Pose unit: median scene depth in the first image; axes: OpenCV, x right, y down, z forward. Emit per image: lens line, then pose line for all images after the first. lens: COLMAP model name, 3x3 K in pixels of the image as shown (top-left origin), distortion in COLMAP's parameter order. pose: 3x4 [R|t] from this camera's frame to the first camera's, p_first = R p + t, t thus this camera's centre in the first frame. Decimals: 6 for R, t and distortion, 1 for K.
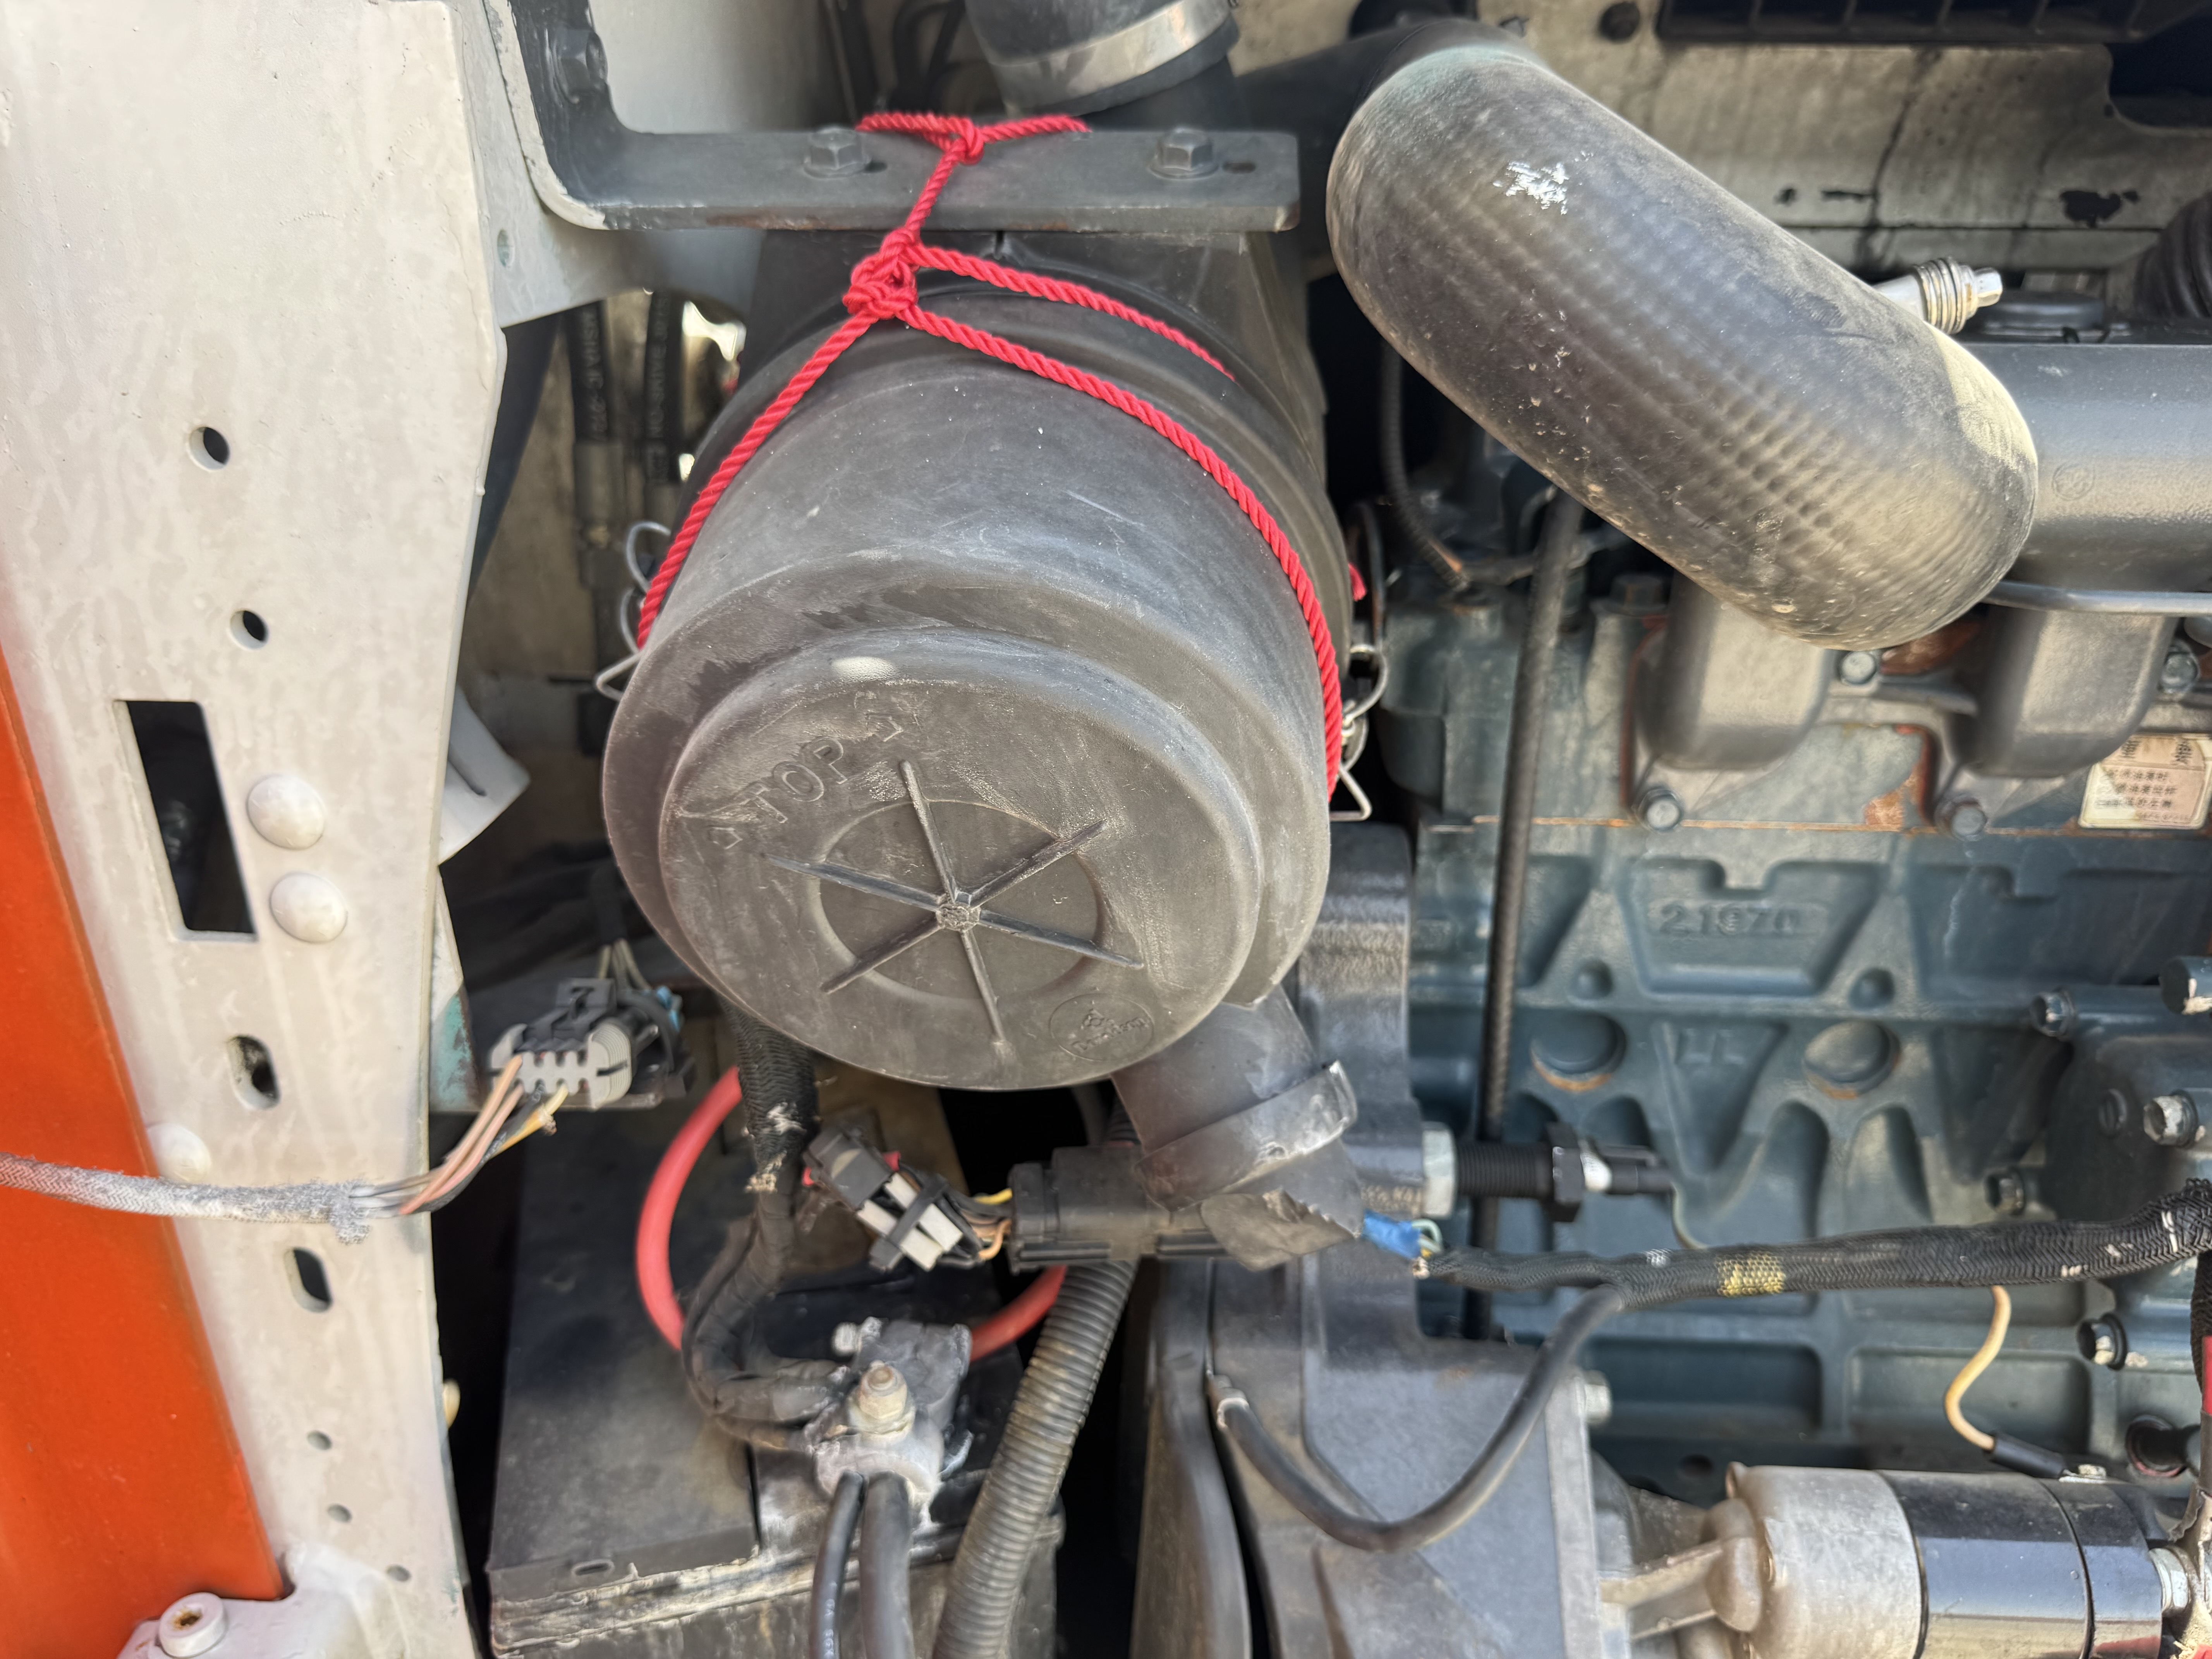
lens RADIAL K [[1595.7, 0, 1106.0], [0, 1595.7, 829.5], [0, 0, 1]] dist [0.043688, -0.087213]
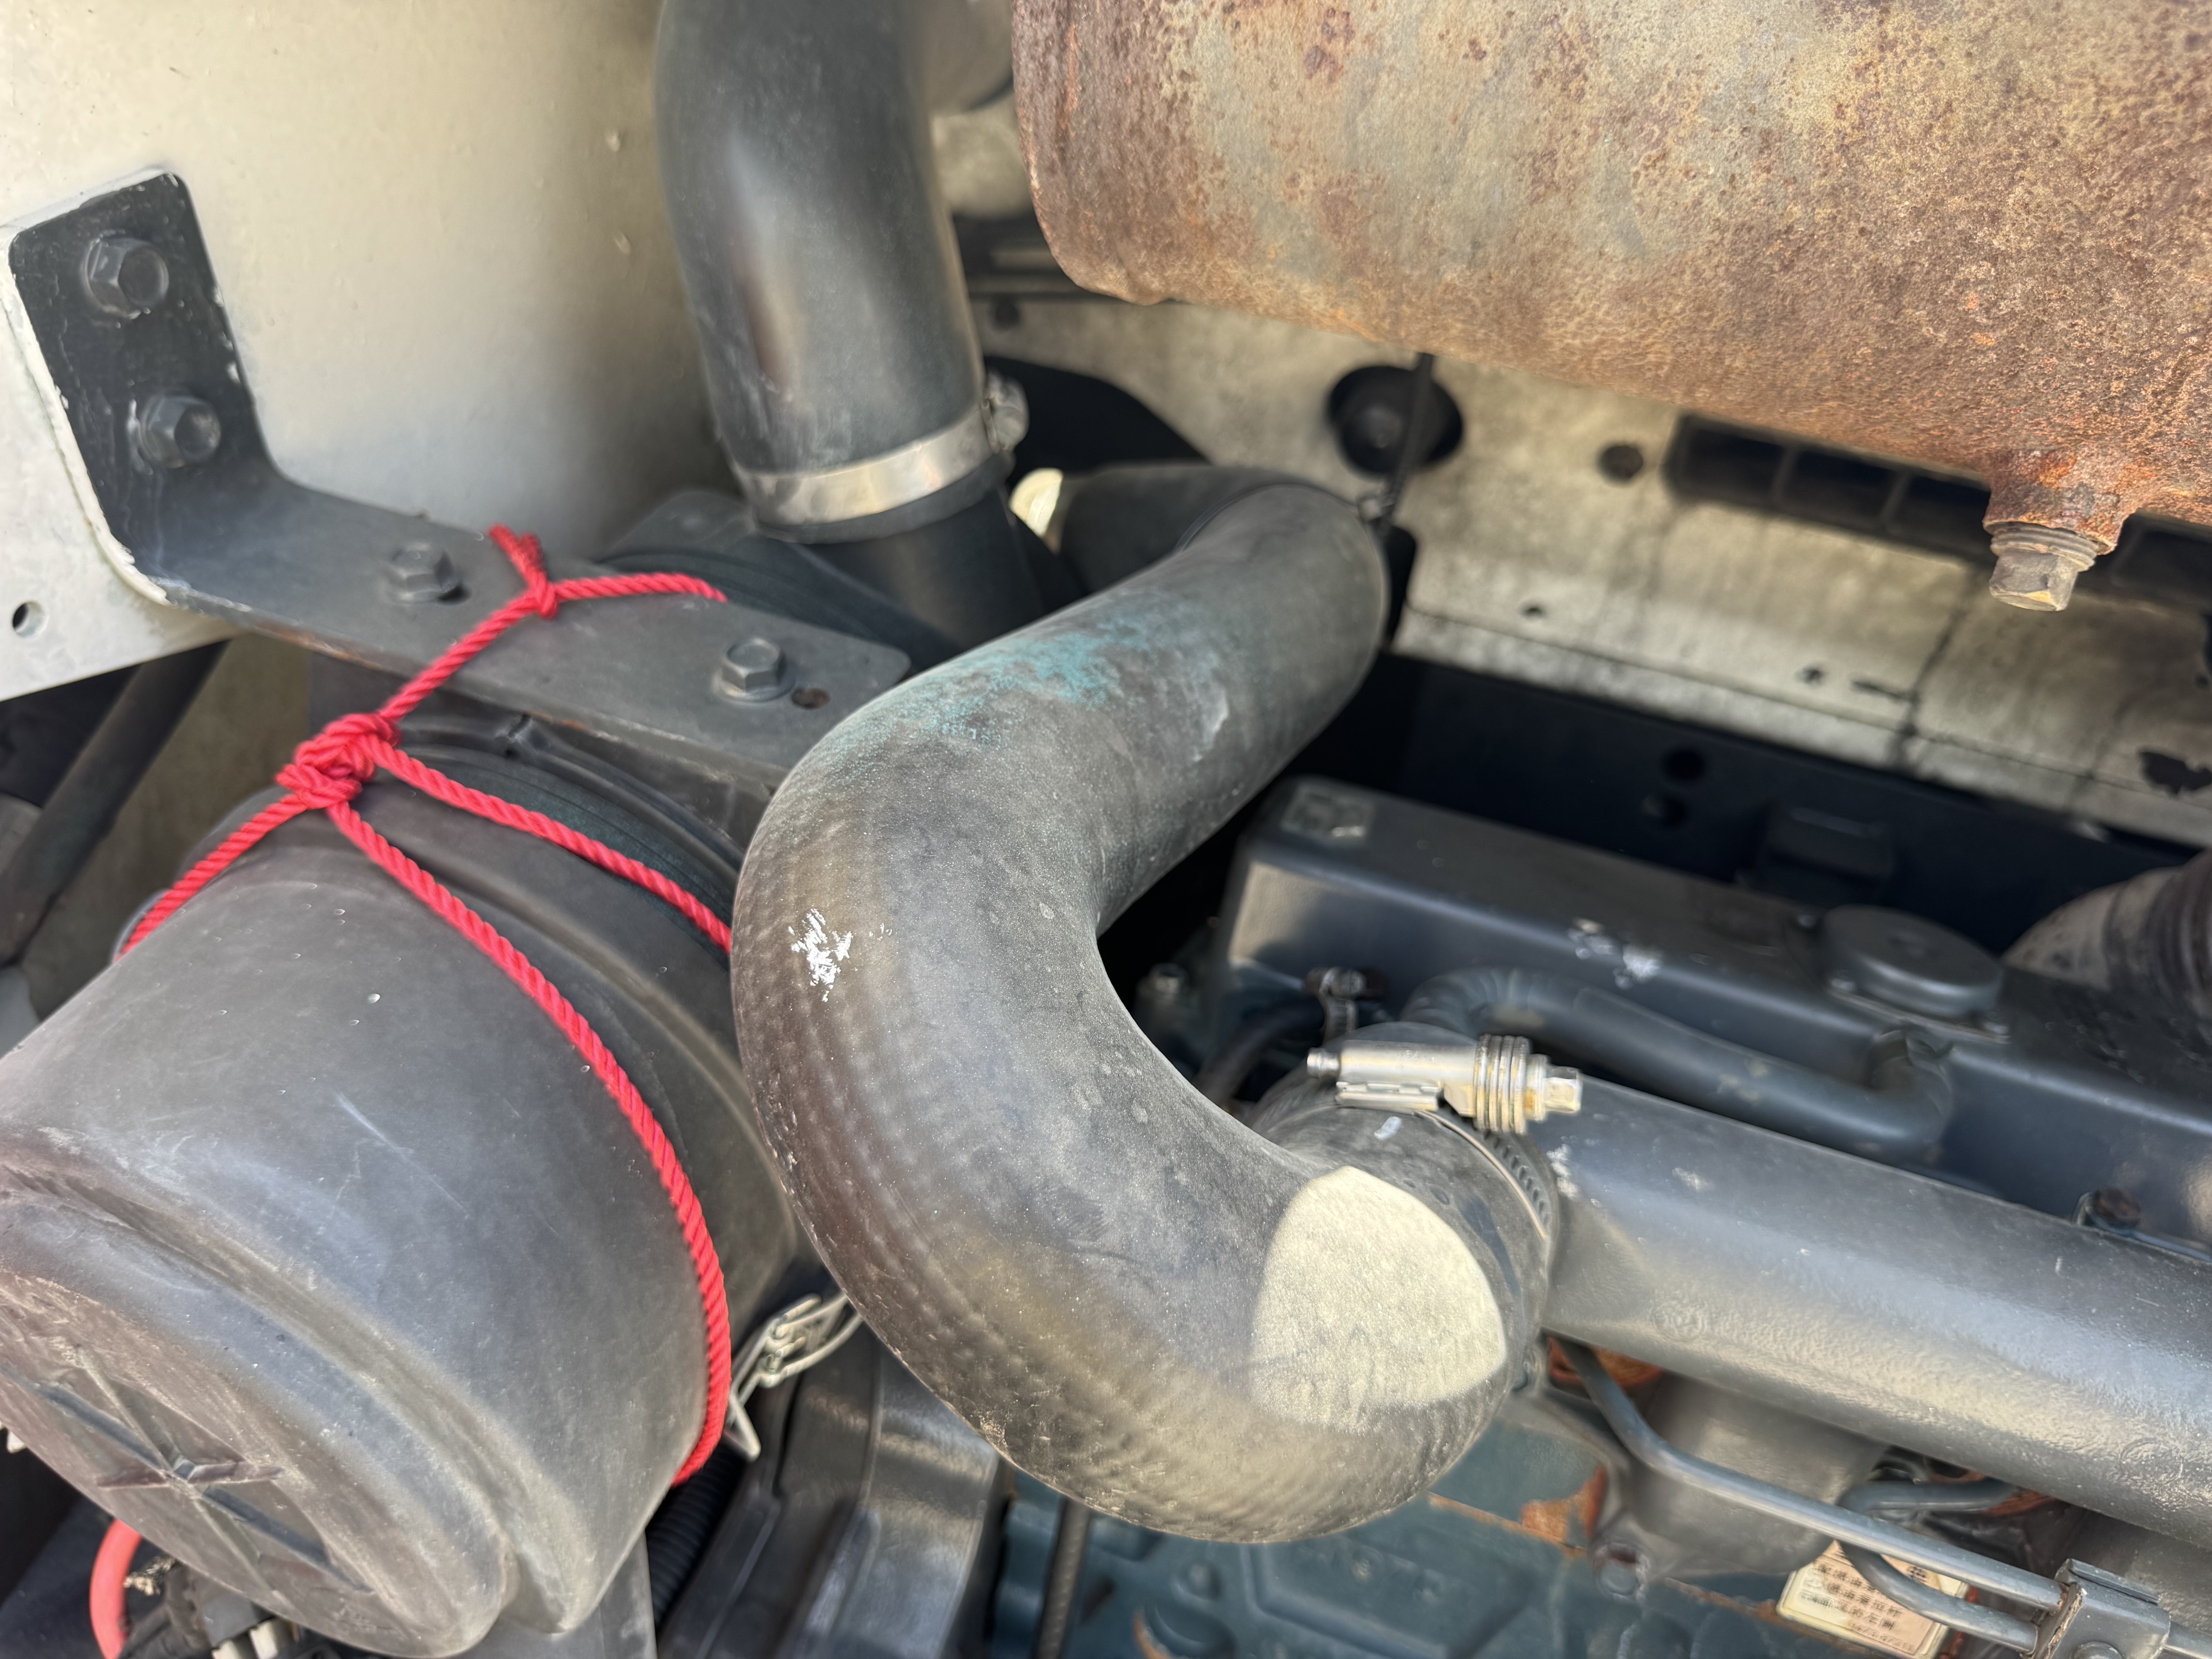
lens RADIAL K [[1653.8, 0, 801.8], [0, 1653.8, 988.9], [0, 0, 1]] dist [0.025764, -0.055518]
pose [[0.953072, 0.251611, -0.168364, 0.193042], [-0.255415, 0.966831, -0.000966, -0.179212], [0.162536, 0.043924, 0.985724, 0.074167]]
